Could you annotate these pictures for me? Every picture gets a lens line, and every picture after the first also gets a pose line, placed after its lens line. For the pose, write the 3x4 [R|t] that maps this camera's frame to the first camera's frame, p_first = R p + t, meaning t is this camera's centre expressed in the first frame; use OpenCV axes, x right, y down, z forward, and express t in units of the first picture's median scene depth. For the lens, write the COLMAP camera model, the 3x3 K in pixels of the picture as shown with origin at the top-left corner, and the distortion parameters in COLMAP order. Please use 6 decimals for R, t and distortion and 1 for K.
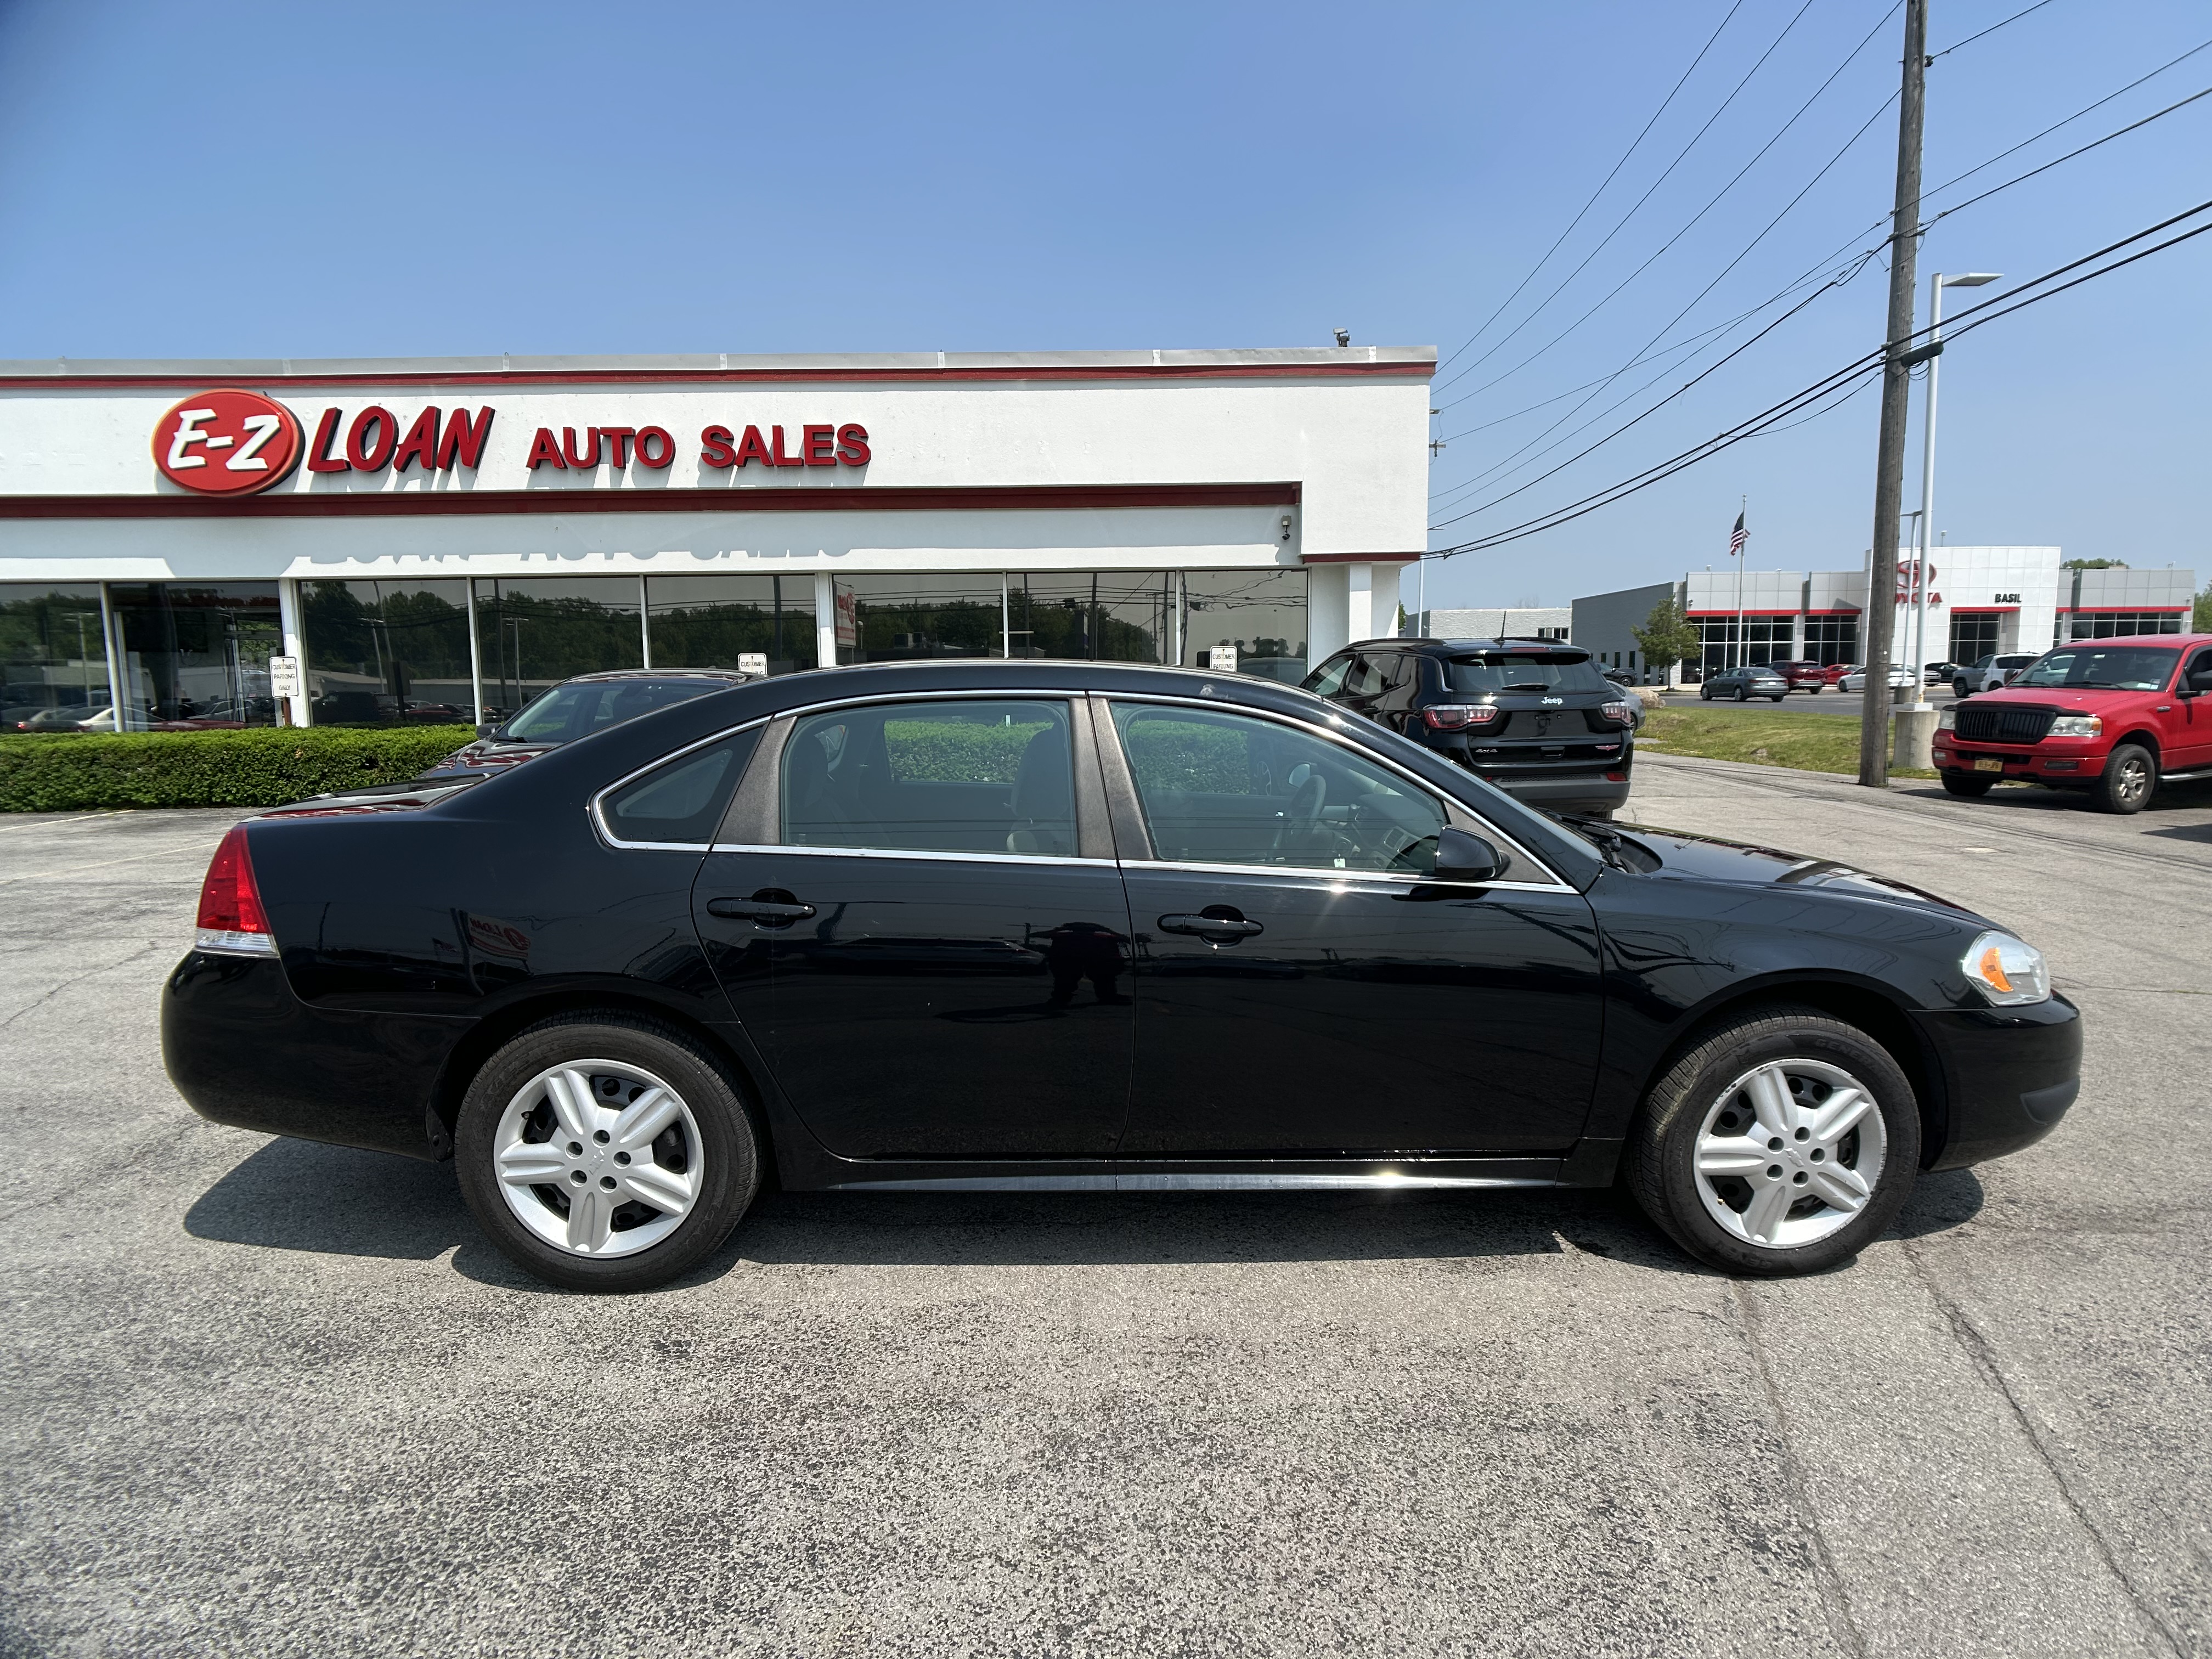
lens RADIAL K [[1250.0, 0, 1111.5], [0, 1250.0, 825.0], [0, 0, 1]] dist [-0.013515, 0.004048]
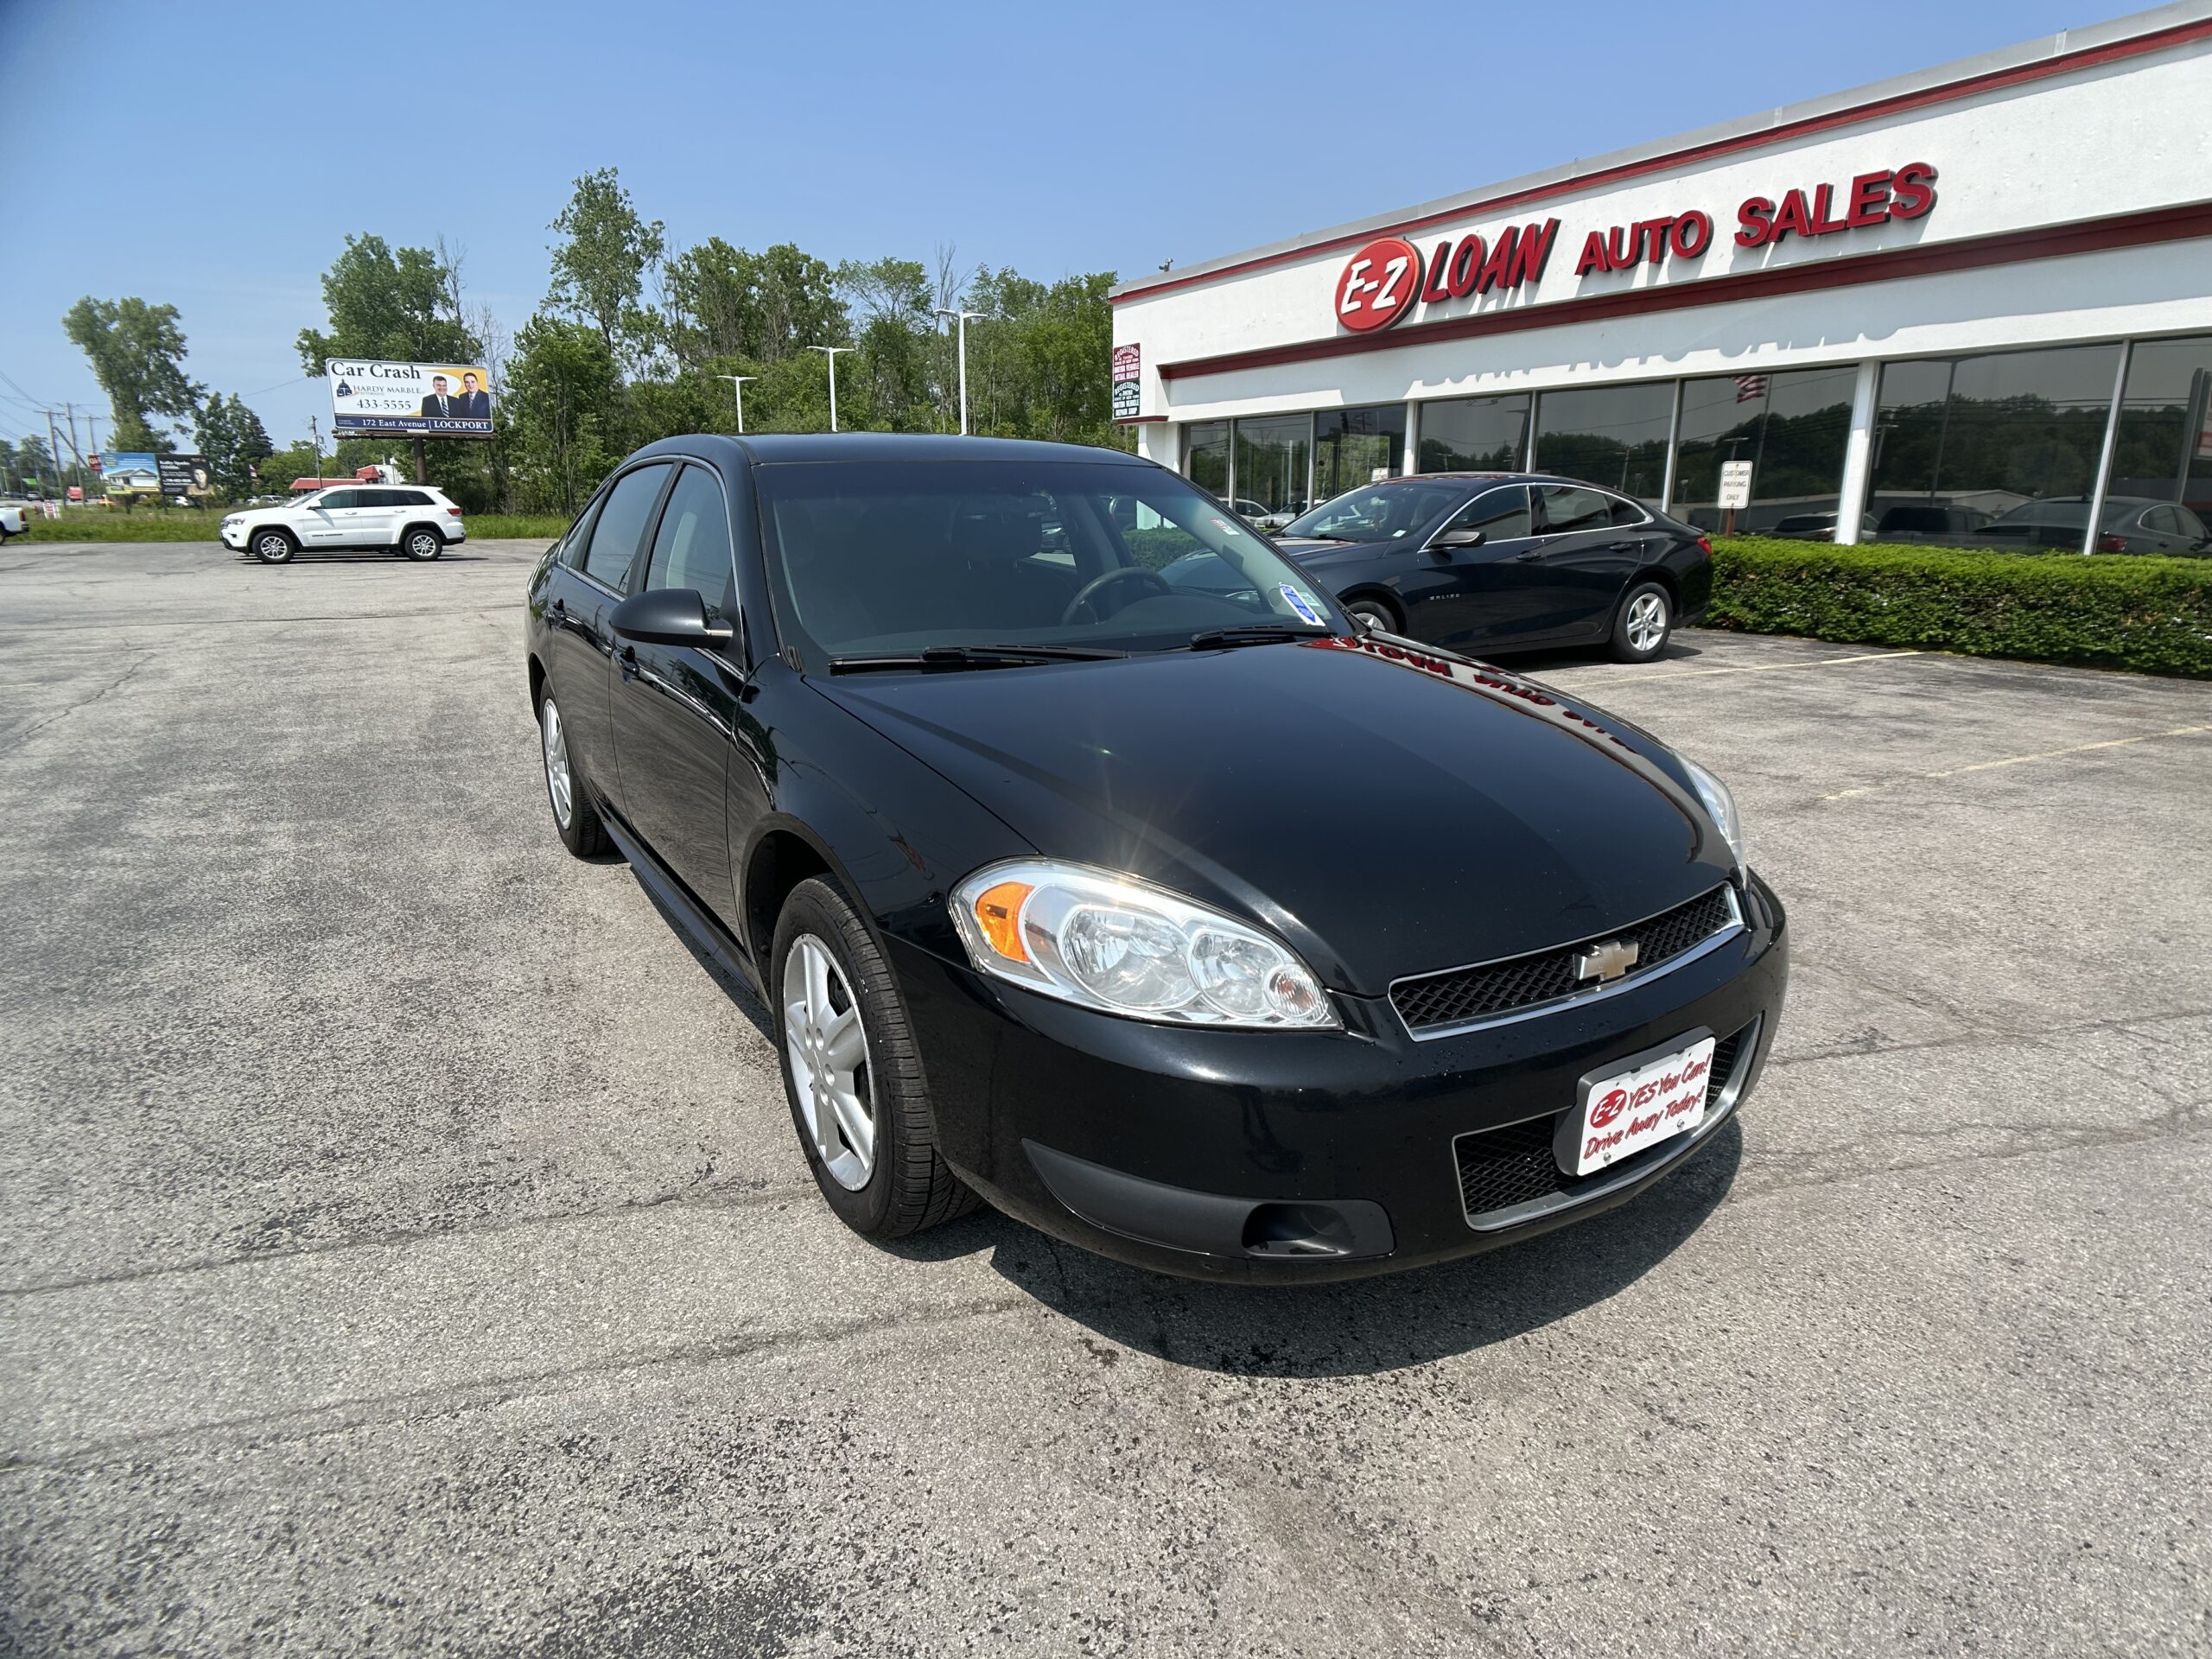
lens RADIAL K [[1250.0, 0, 1155.7], [0, 1250.0, 803.9], [0, 0, 1]] dist [-0.013515, 0.004048]
pose [[0.526414, 0.212110, -0.823345, 0.274805], [-0.112731, 0.977244, 0.179682, -0.010786], [0.842722, -0.001771, 0.538347, 0.166825]]
